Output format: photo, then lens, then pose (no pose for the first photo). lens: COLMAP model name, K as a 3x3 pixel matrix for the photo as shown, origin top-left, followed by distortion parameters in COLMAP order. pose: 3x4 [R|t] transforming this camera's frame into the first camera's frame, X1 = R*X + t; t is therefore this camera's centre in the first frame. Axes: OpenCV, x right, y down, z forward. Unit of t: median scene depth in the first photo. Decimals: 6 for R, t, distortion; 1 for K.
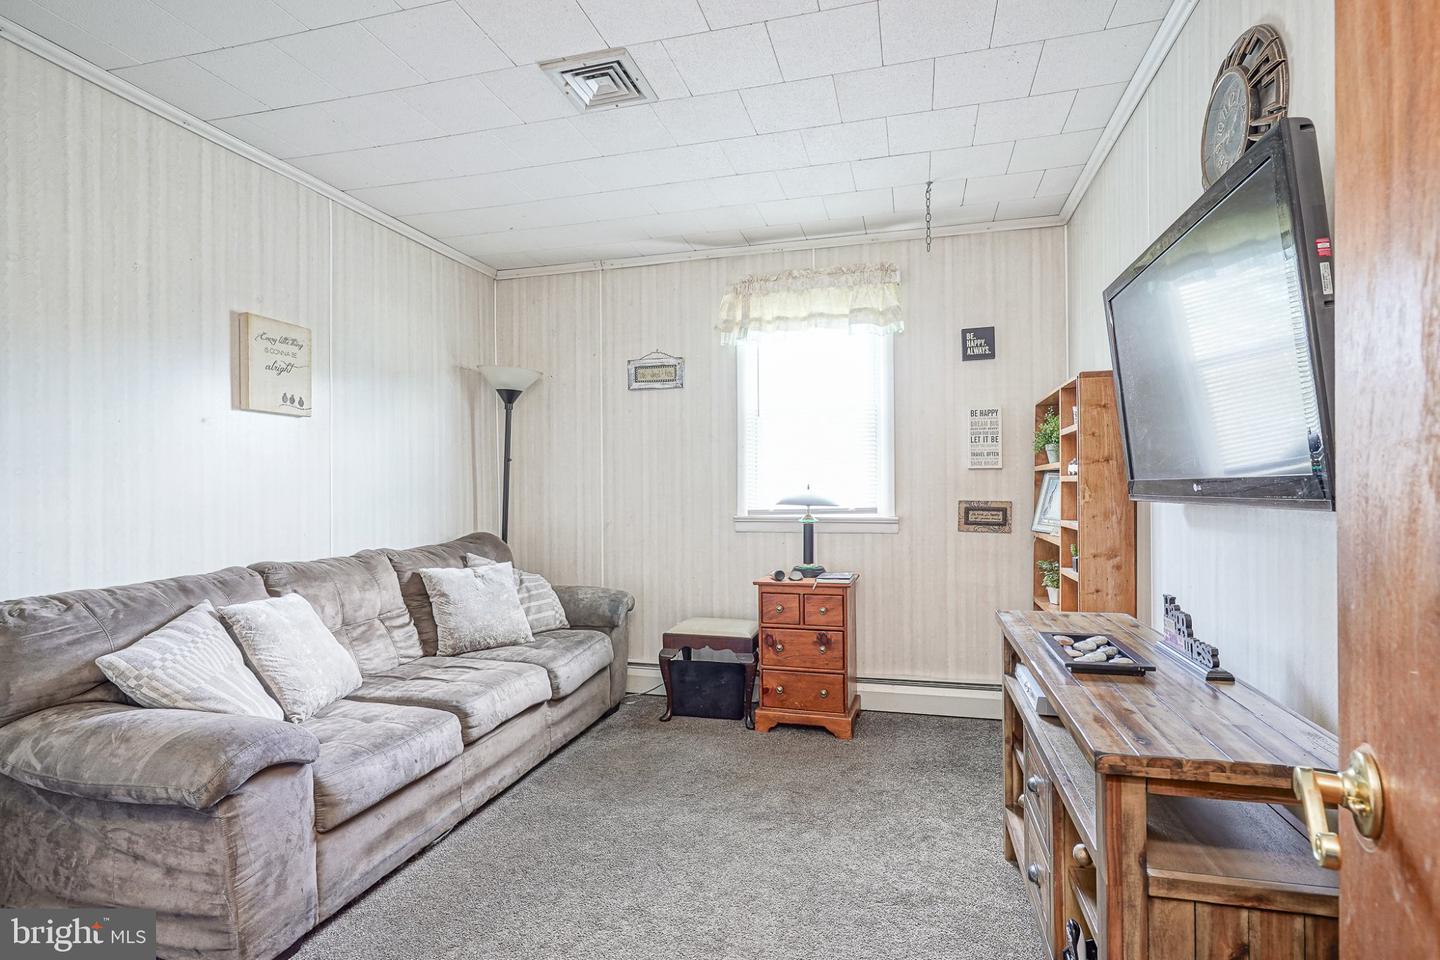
lens RADIAL K [[696.5, 0, 715.7], [0, 696.5, 485.3], [0, 0, 1]] dist [-0.006113, 0.005774]
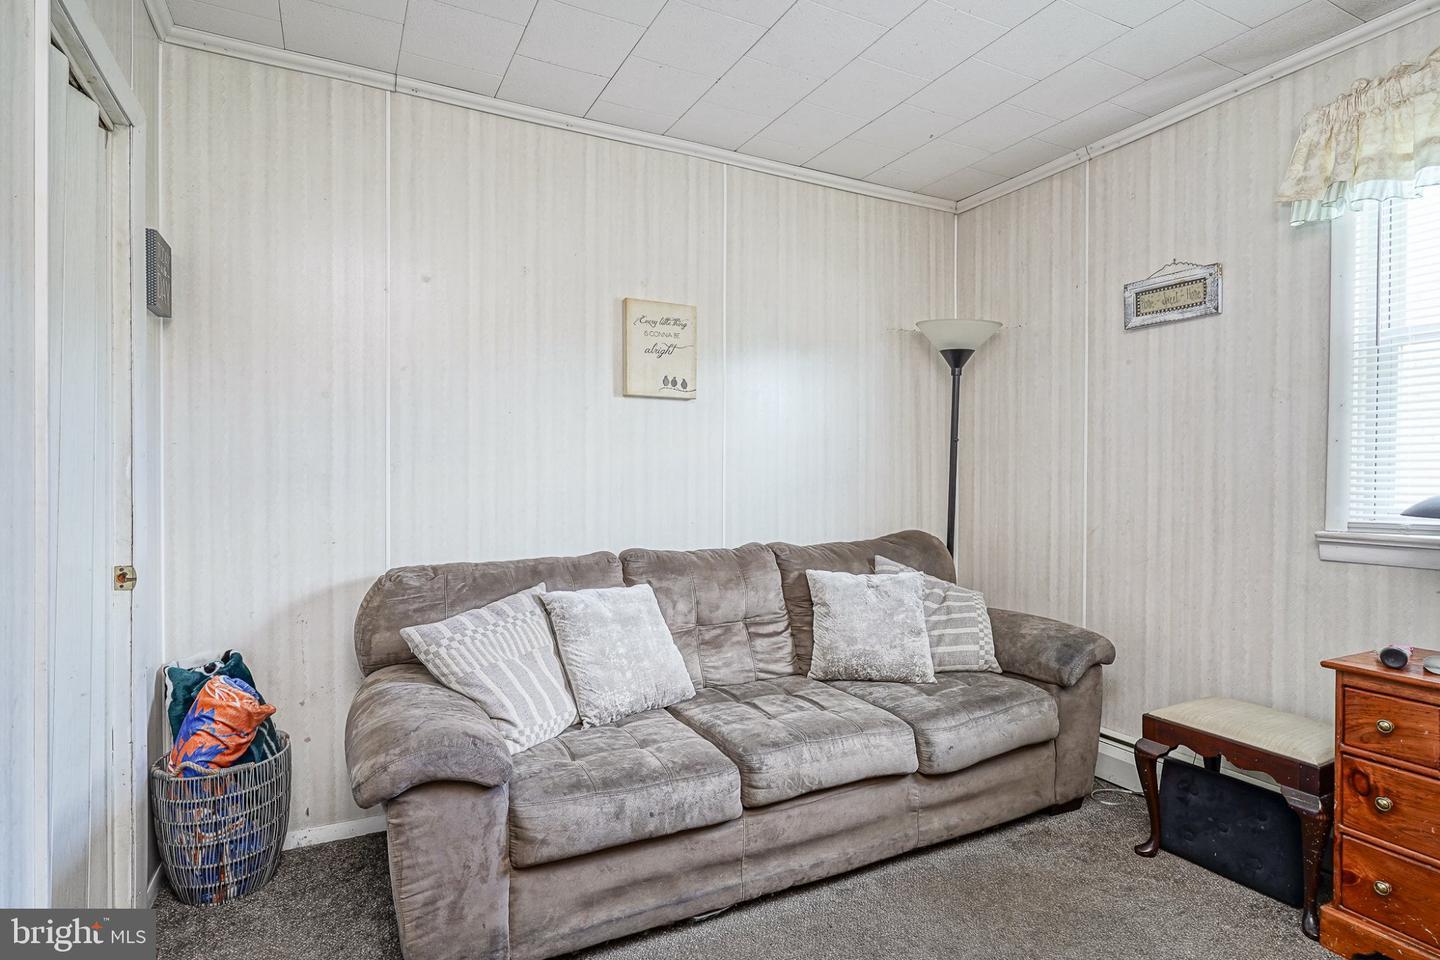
lens RADIAL K [[727.2, 0, 716.0], [0, 727.2, 479.8], [0, 0, 1]] dist [-0.008397, 0.006163]
pose [[0.680355, 0.015556, -0.732718, 0.164237], [-0.005895, 0.999859, 0.015754, -0.003953], [0.732859, -0.006399, 0.680350, 0.343795]]
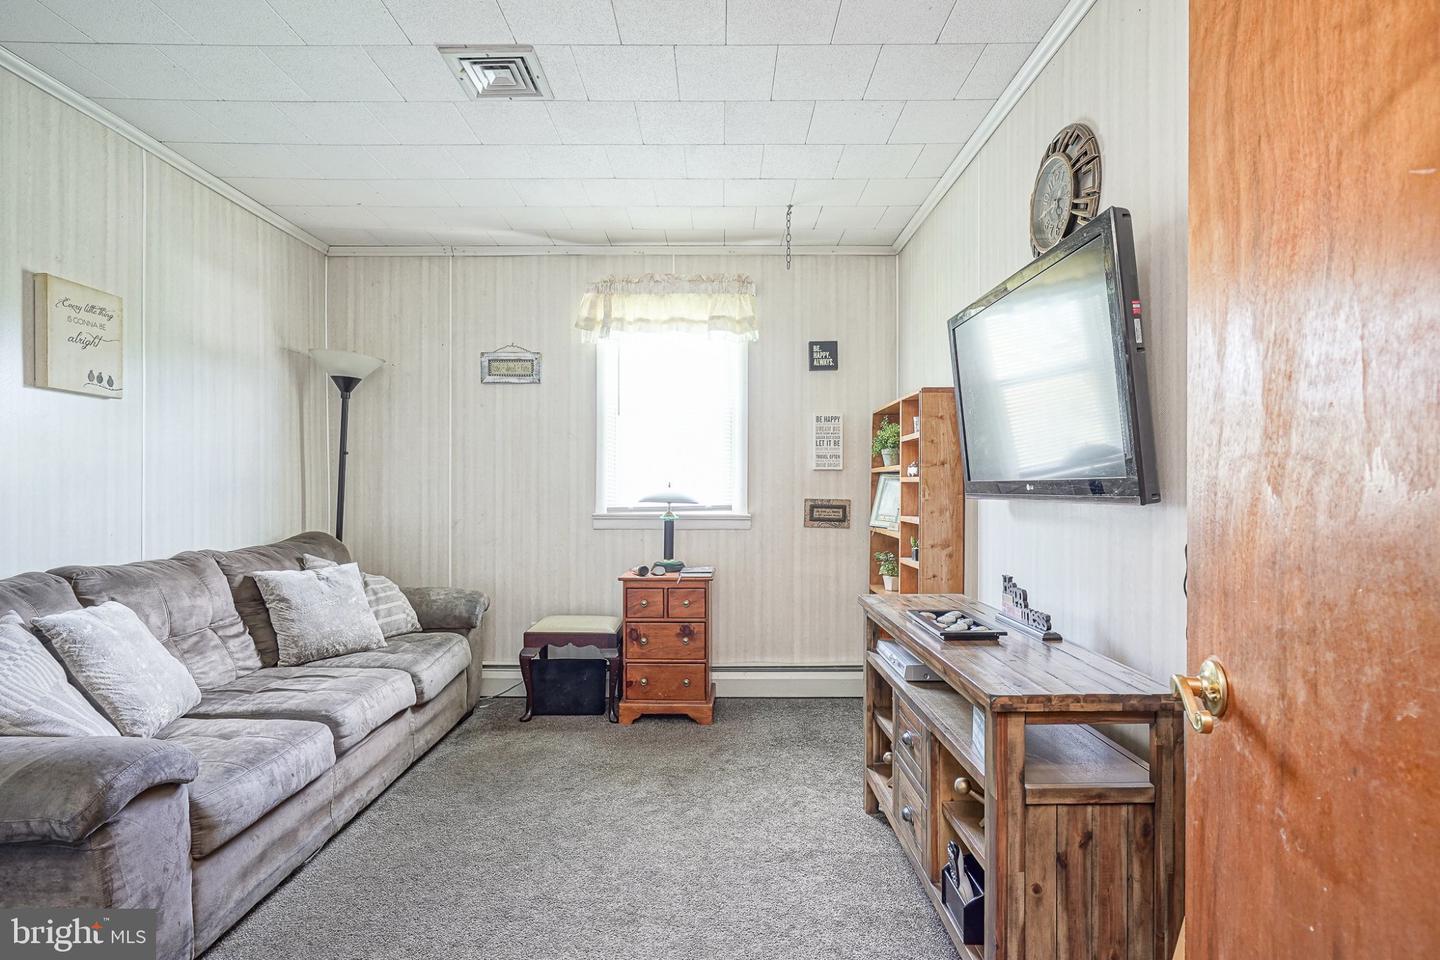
lens RADIAL K [[707.3, 0, 706.4], [0, 707.3, 485.0], [0, 0, 1]] dist [-0.005599, 0.006845]
pose [[0.967357, 0.009149, 0.253251, -0.098455], [-0.009396, 0.999956, -0.000234, 0.002545], [-0.253242, -0.002153, 0.967401, -0.038222]]
